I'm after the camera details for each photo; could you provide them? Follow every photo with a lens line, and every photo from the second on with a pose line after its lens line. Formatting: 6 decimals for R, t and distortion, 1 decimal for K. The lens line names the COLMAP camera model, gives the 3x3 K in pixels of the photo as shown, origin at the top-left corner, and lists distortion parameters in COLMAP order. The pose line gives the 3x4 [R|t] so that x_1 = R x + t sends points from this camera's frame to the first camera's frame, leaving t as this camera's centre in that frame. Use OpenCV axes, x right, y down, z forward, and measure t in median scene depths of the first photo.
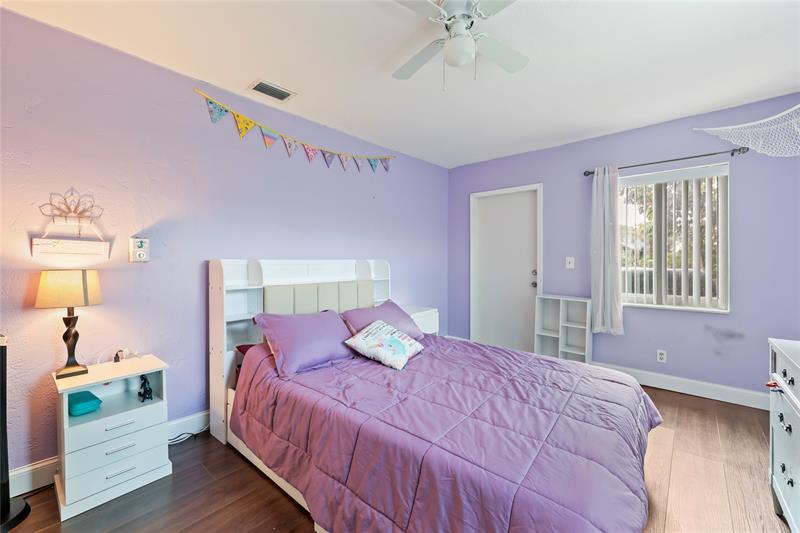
lens RADIAL K [[328.5, 0, 400.9], [0, 328.5, 266.3], [0, 0, 1]] dist [0.002050, 0.000330]
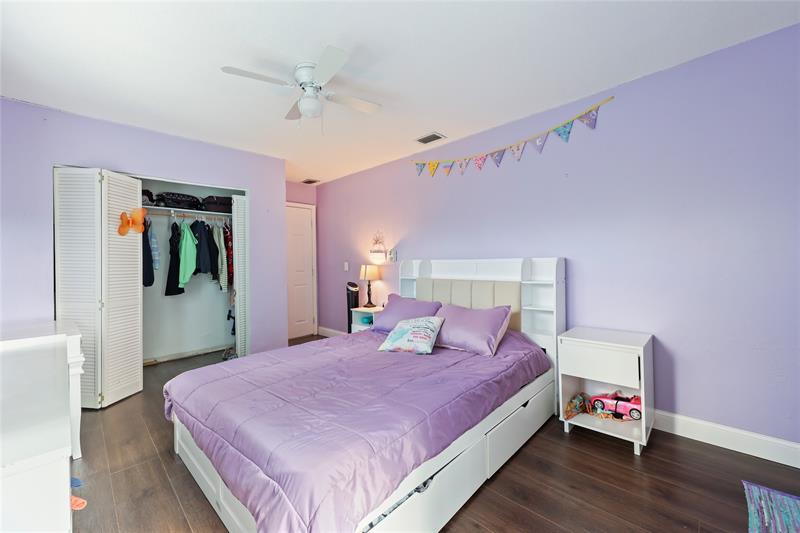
lens RADIAL K [[328.5, 0, 400.7], [0, 328.5, 262.7], [0, 0, 1]] dist [0.002050, 0.000330]
pose [[-0.052447, 0.005407, -0.998609, 0.861672], [-0.001321, 0.999984, 0.005483, -0.014406], [0.998623, 0.001606, -0.052439, 0.819049]]
